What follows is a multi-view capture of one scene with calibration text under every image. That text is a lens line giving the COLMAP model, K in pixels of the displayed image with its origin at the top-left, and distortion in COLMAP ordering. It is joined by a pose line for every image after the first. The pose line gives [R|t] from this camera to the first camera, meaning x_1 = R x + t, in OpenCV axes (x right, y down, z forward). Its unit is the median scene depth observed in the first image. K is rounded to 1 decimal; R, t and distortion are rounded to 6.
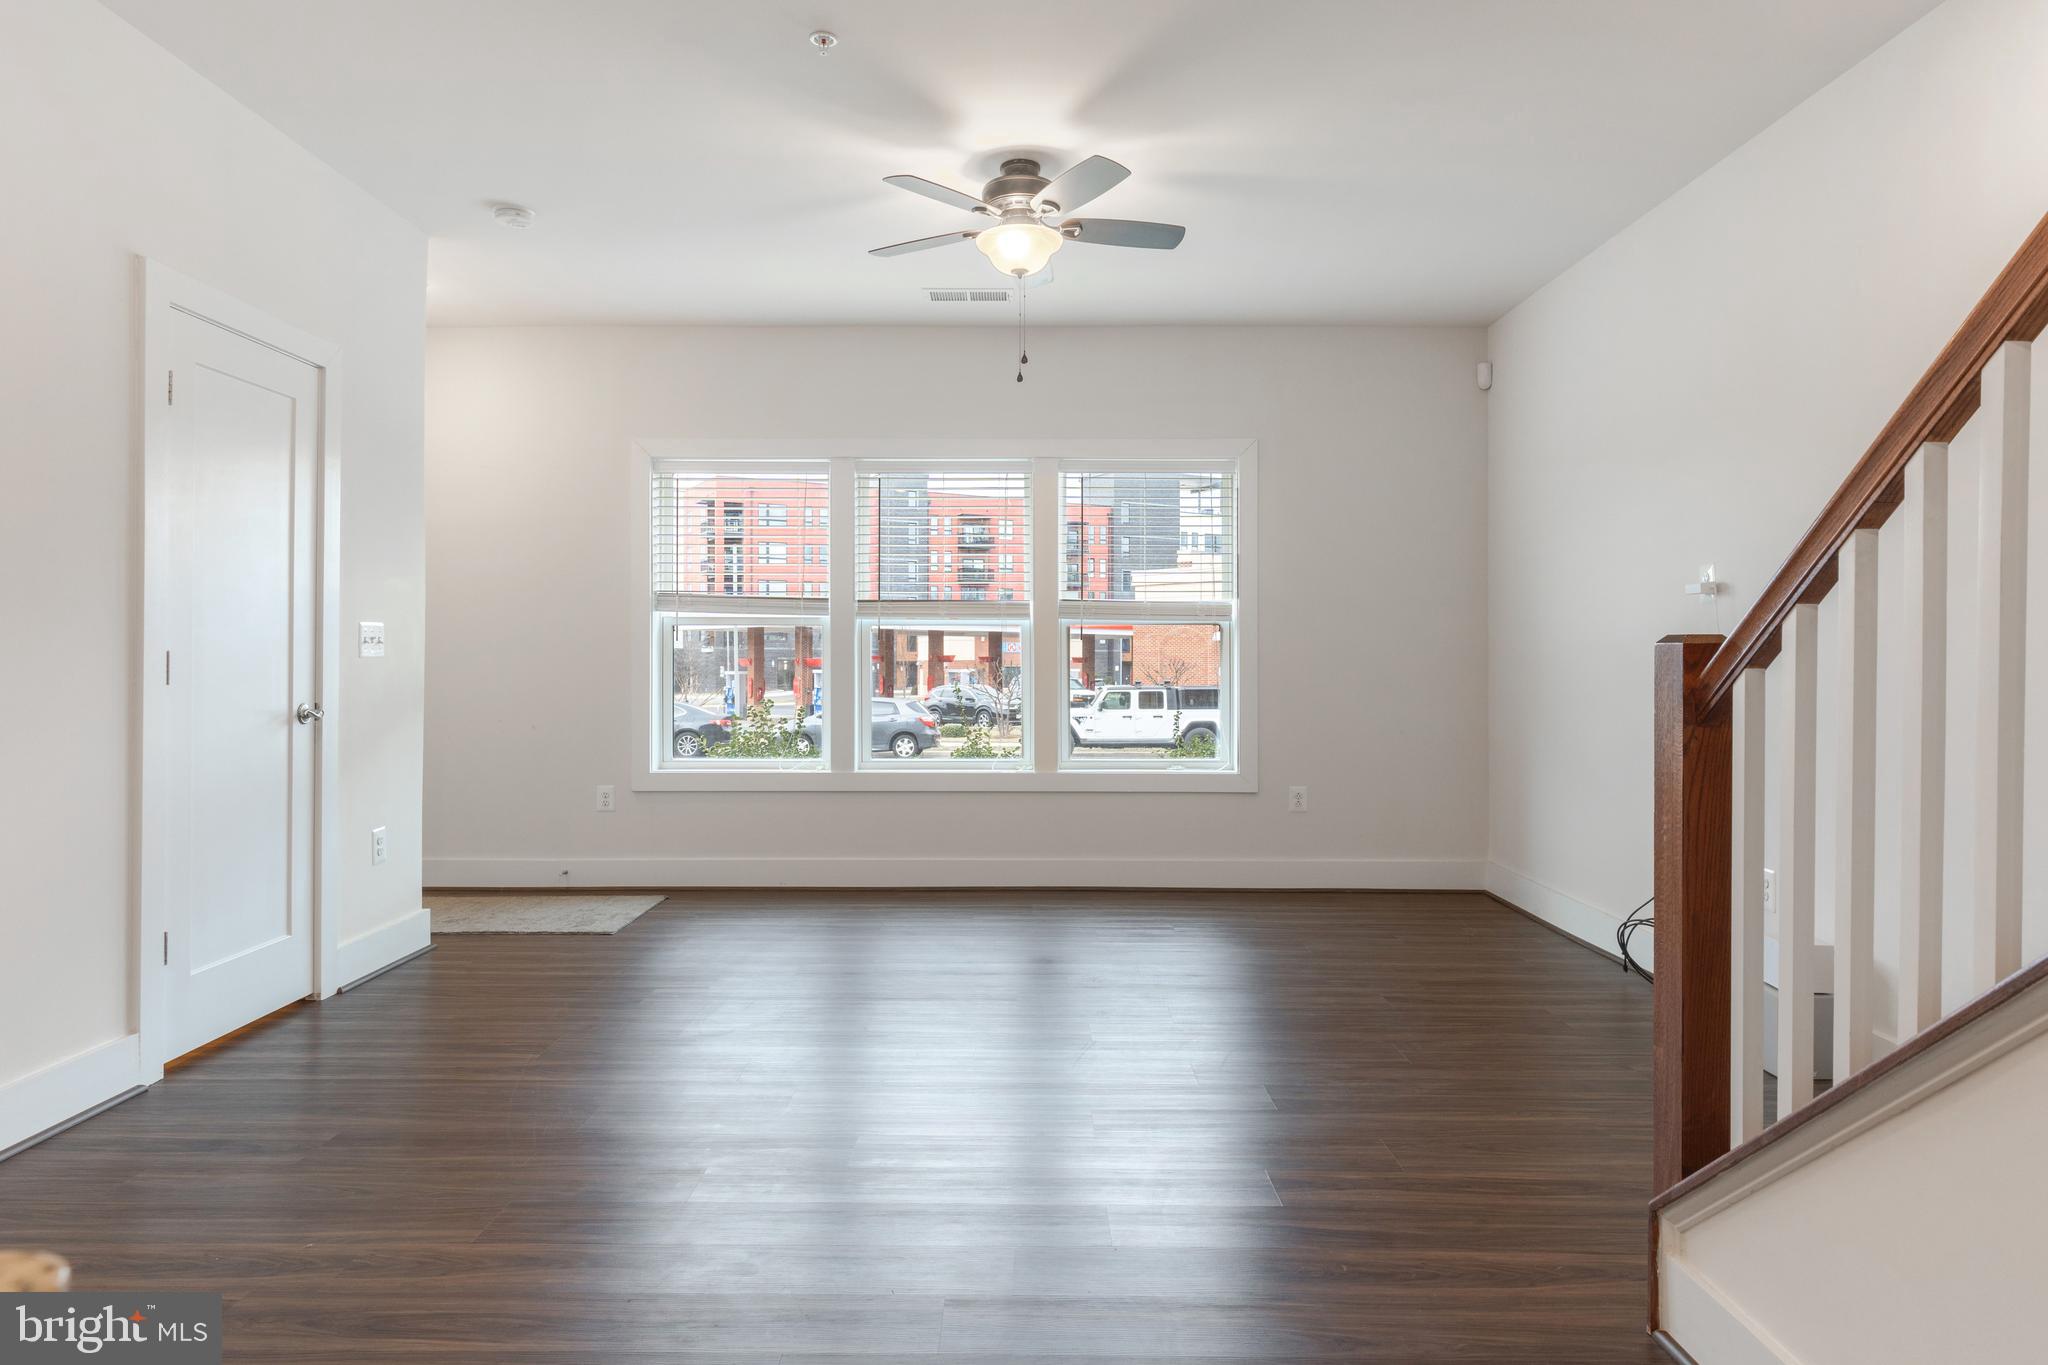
lens RADIAL K [[1211.5, 0, 1016.6], [0, 1211.5, 679.7], [0, 0, 1]] dist [-0.003420, -0.001189]
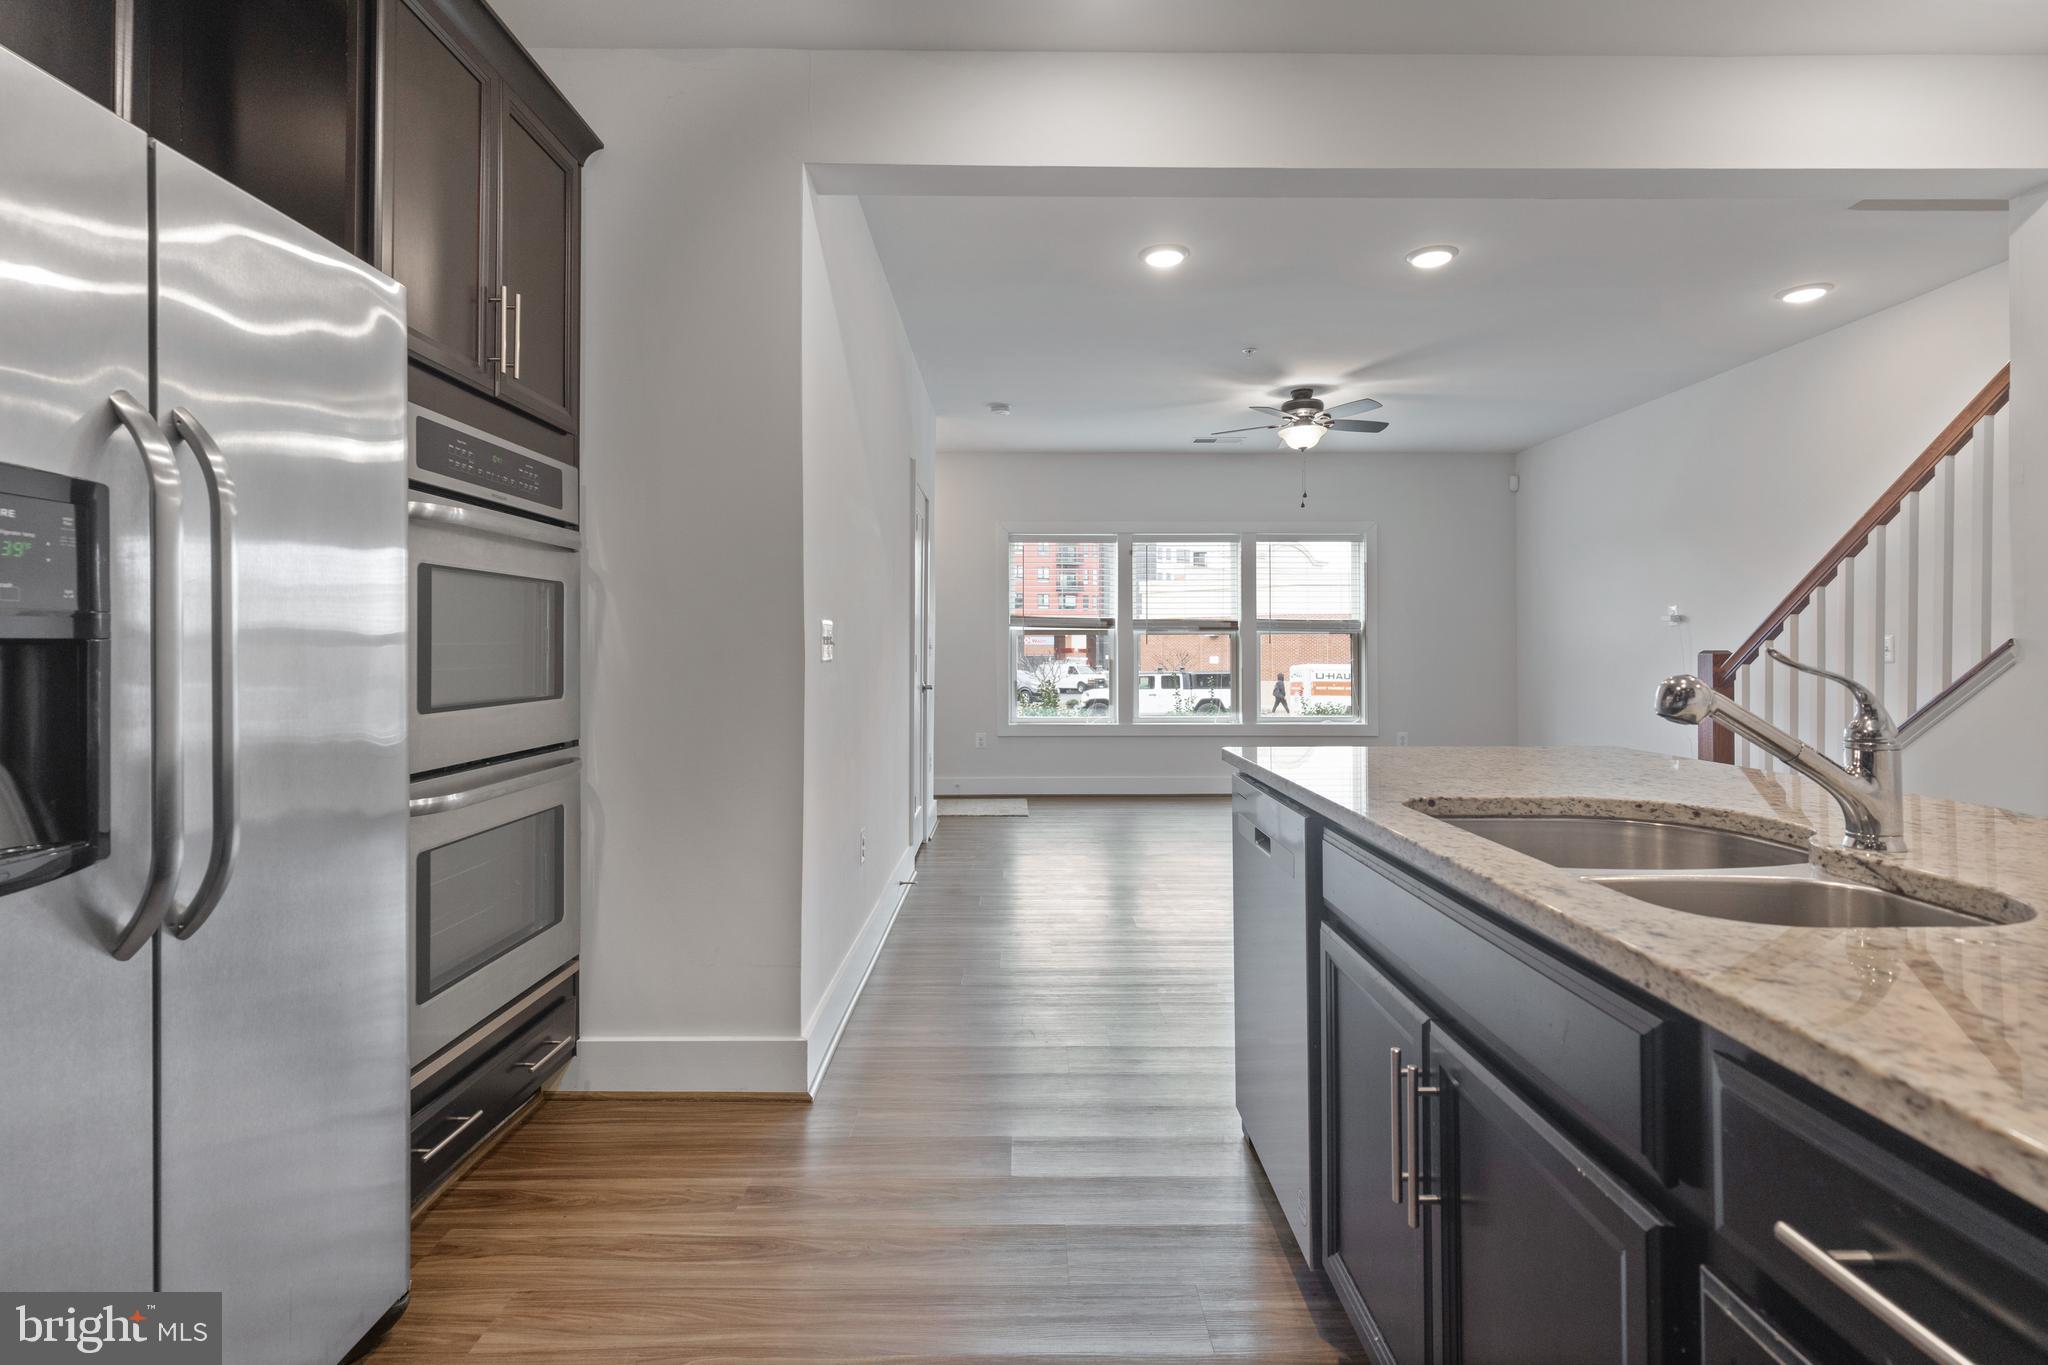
lens RADIAL K [[996.9, 0, 1008.1], [0, 996.9, 626.5], [0, 0, 1]] dist [-0.004417, 0.002506]
pose [[0.999999, 0.000291, -0.001698, -0.445264], [-0.000358, 0.999216, -0.039590, -0.002989], [0.001685, 0.039591, 0.999215, -0.519532]]
